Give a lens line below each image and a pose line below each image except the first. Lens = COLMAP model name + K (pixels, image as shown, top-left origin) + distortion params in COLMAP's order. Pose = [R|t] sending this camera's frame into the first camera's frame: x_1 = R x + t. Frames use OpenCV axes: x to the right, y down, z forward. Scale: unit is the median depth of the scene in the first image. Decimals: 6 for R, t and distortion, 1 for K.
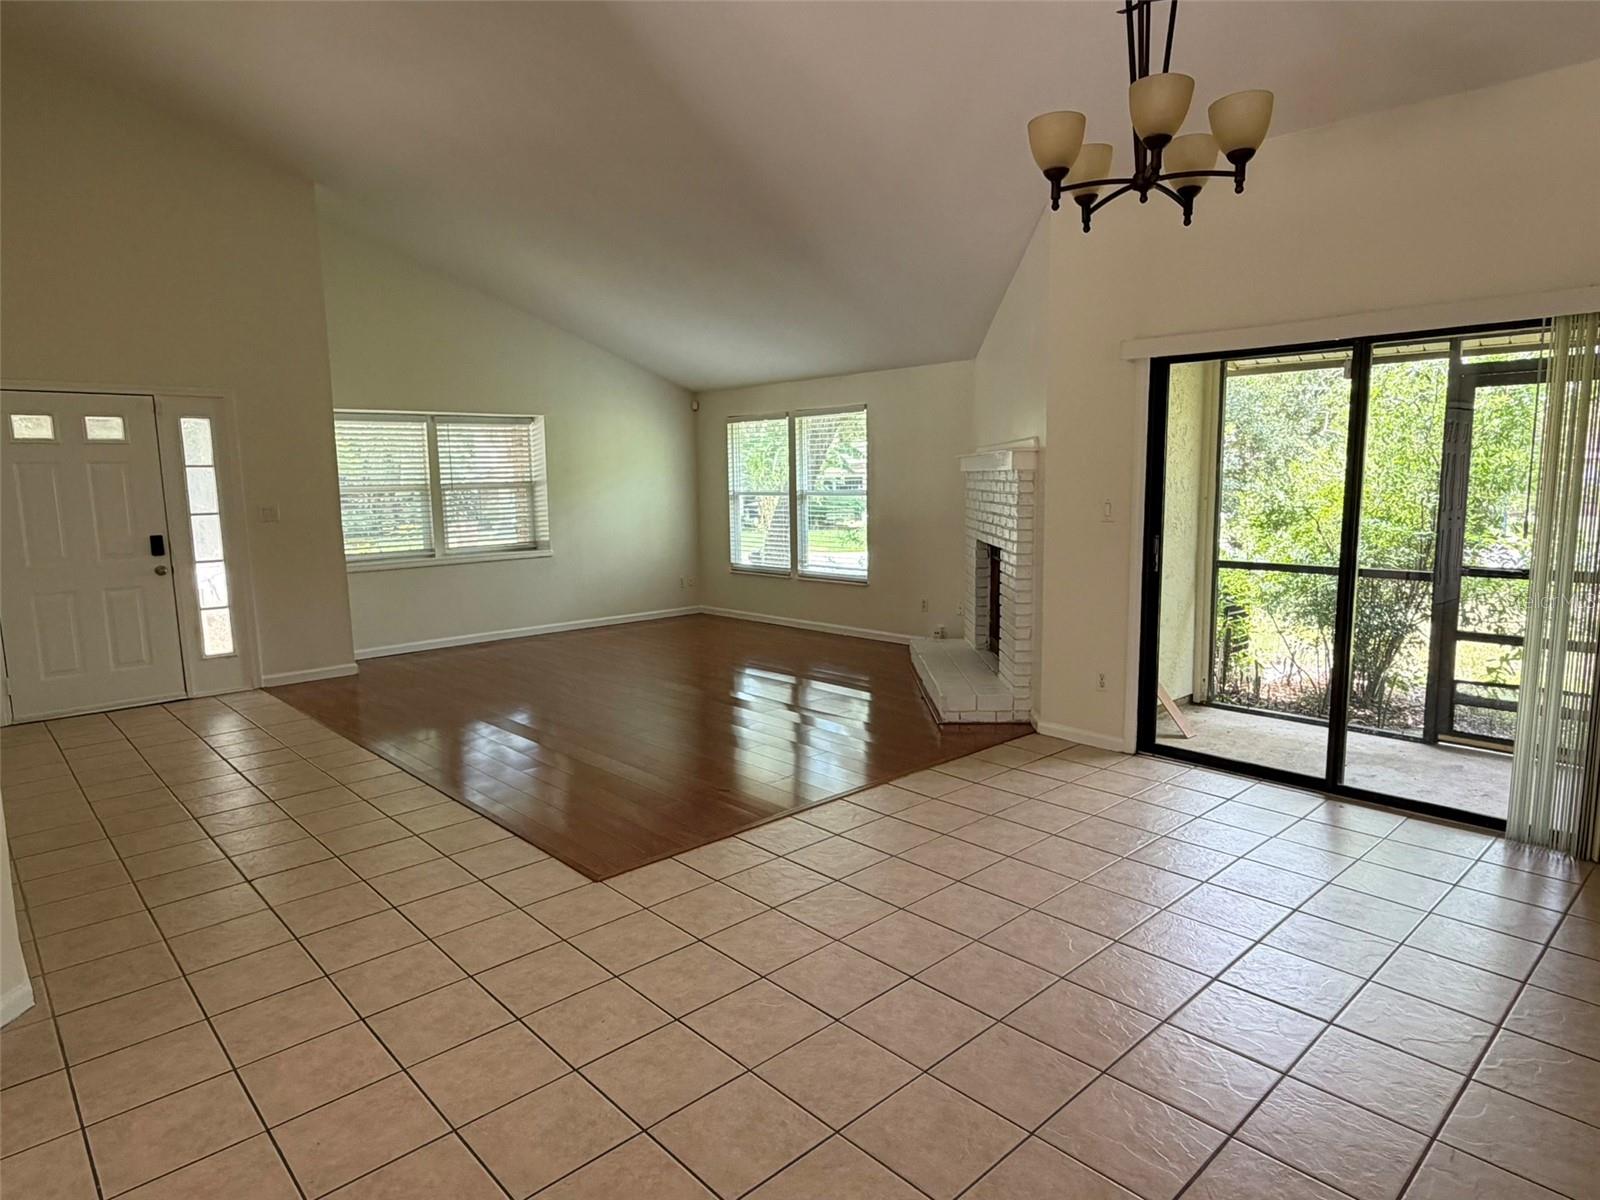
lens RADIAL K [[938.2, 0, 800.0], [0, 938.2, 600.0], [0, 0, 1]] dist [0.006992, 0.000698]
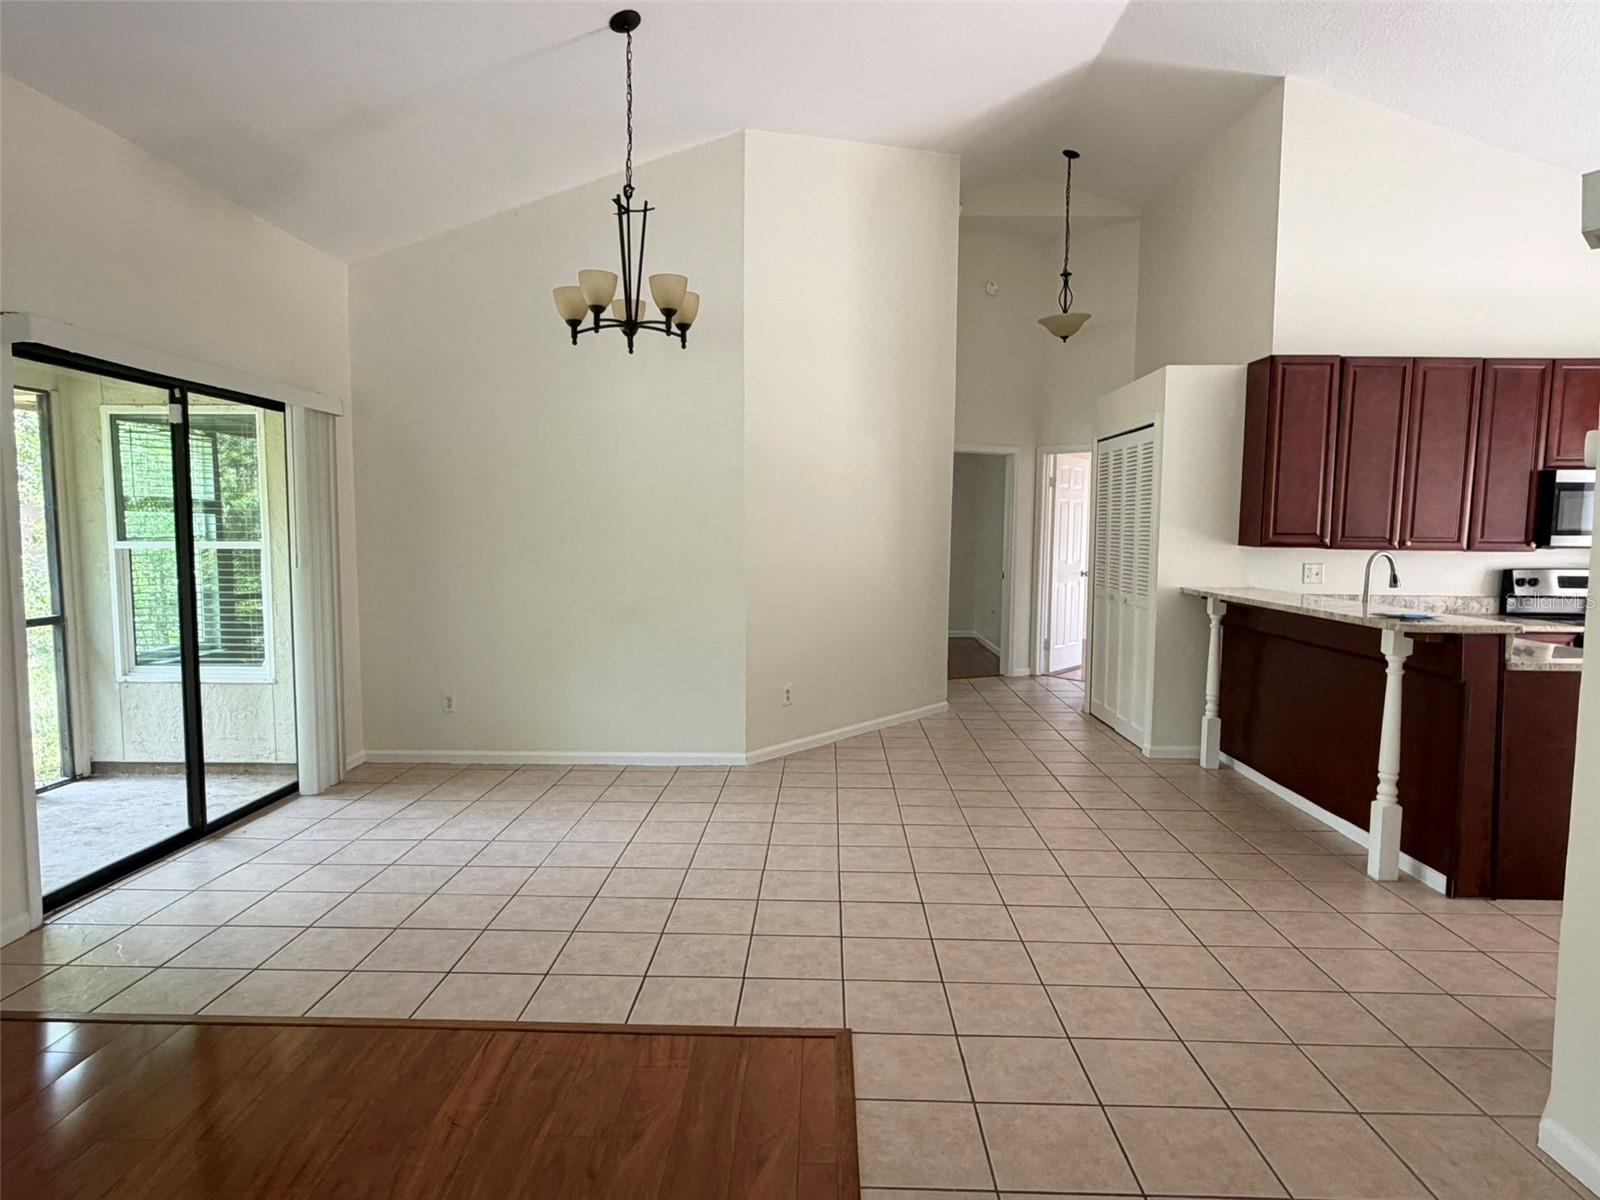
lens RADIAL K [[938.2, 0, 800.0], [0, 938.2, 600.0], [0, 0, 1]] dist [0.006992, 0.000698]
pose [[-0.711577, -0.045543, 0.701131, -0.289446], [0.095989, 0.982239, 0.161222, -0.070138], [-0.696020, 0.182023, -0.694567, 0.611191]]
